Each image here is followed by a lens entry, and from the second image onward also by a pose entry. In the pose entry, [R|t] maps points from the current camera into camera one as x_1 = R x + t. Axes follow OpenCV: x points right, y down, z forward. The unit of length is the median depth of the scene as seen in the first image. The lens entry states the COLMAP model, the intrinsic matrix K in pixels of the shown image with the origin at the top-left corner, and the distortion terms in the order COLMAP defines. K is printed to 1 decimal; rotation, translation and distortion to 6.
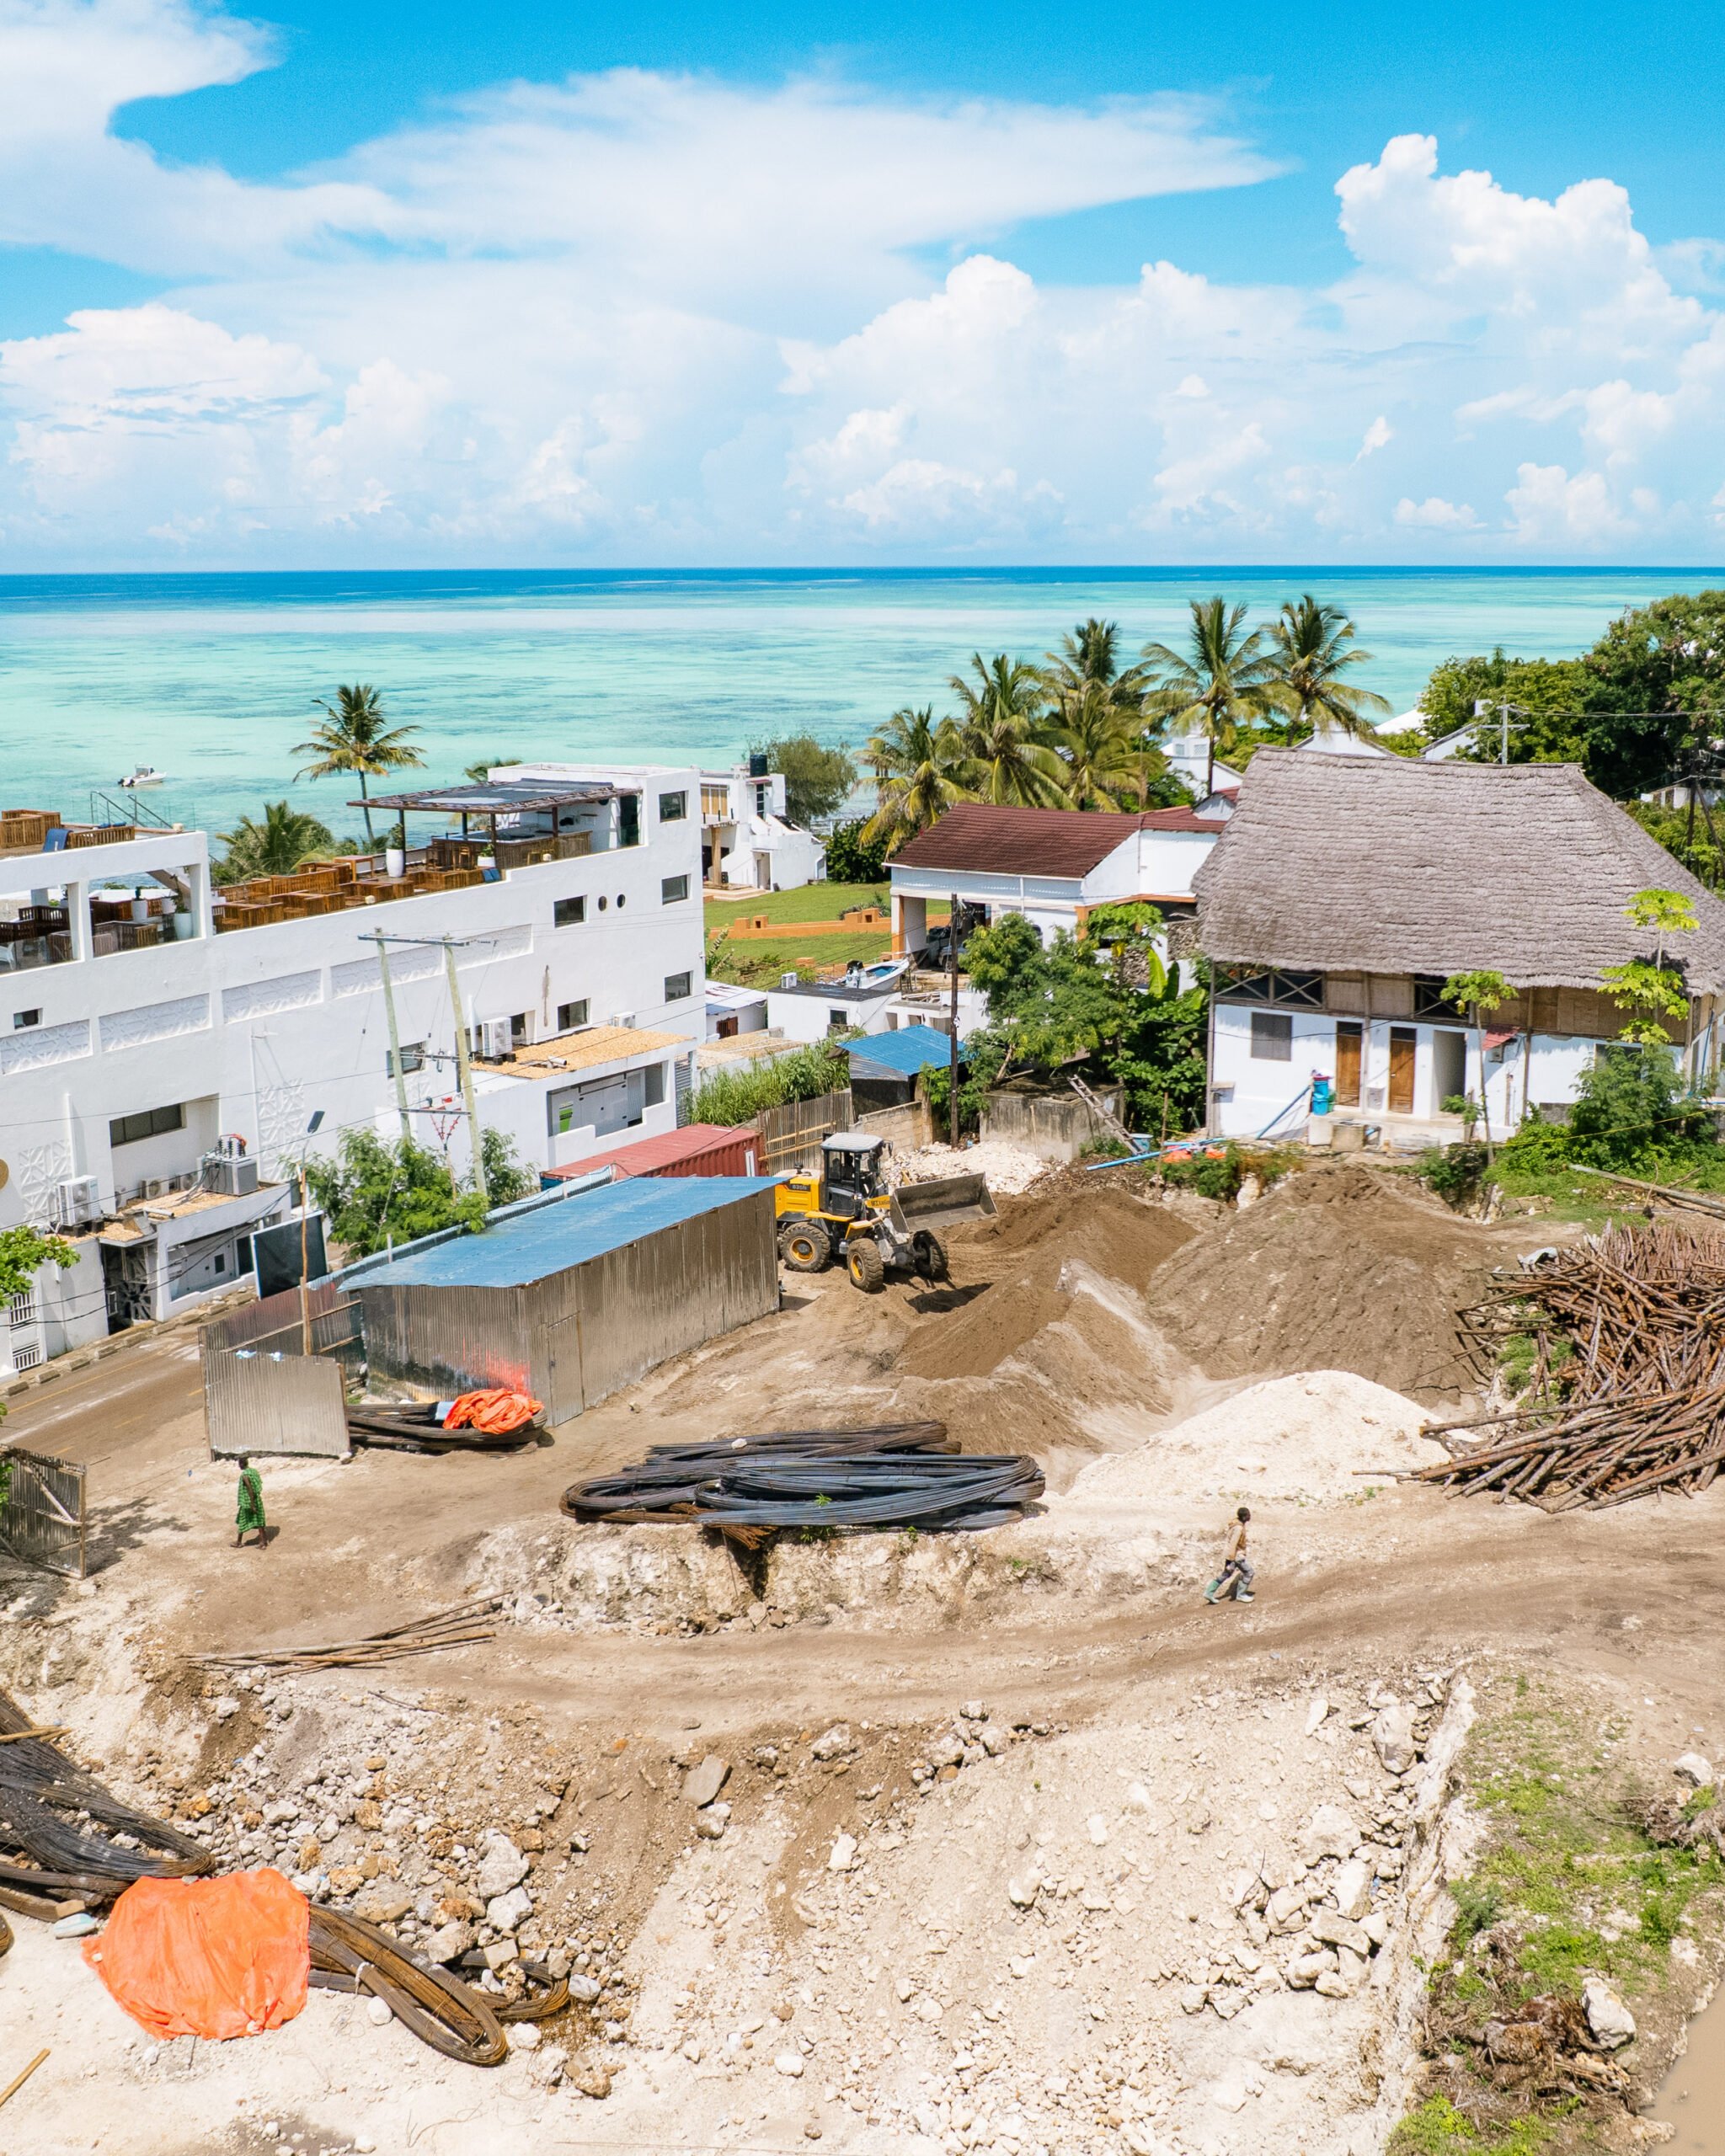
lens RADIAL K [[2378.1, 0, 862.5], [0, 2378.1, 1078.0], [0, 0, 1]] dist [-0.001829, -0.019753]
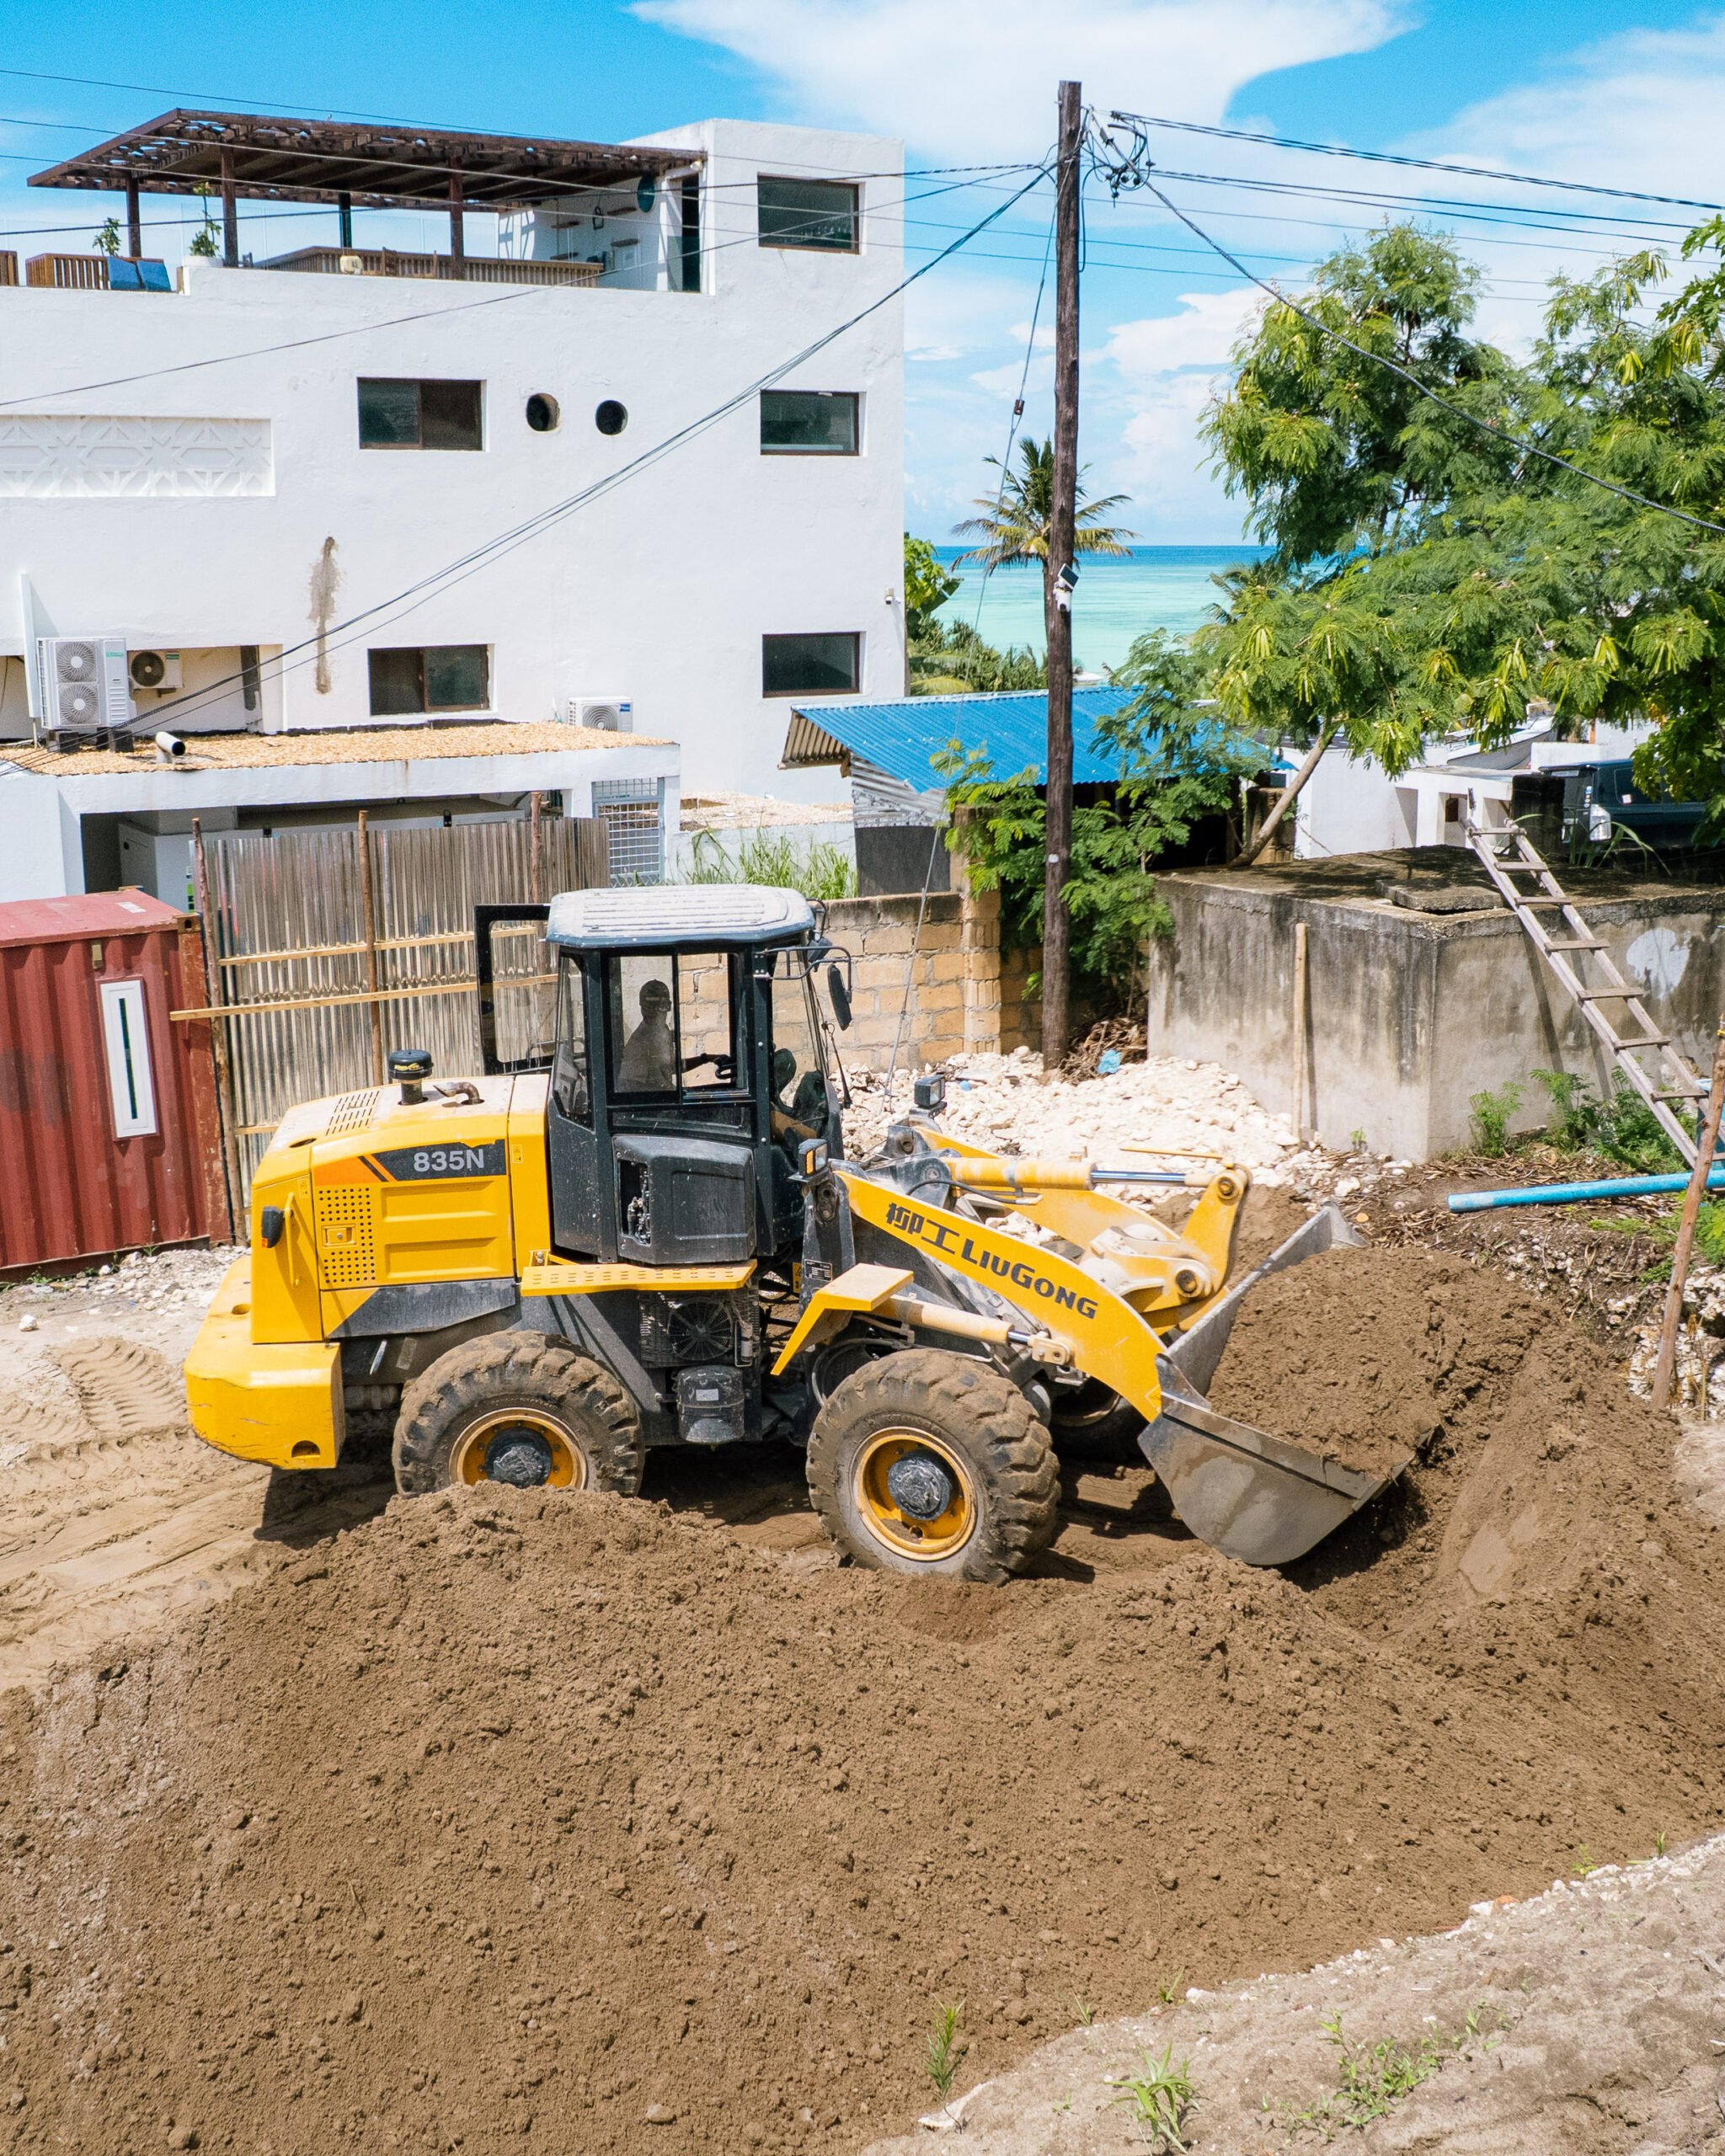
lens RADIAL K [[2378.1, 0, 862.5], [0, 2378.1, 1078.0], [0, 0, 1]] dist [-0.001829, -0.019753]
pose [[0.909633, 0.093566, -0.404737, 0.128928], [-0.085697, 0.995613, 0.037562, 0.021781], [0.406476, 0.000517, 0.913661, 0.738784]]
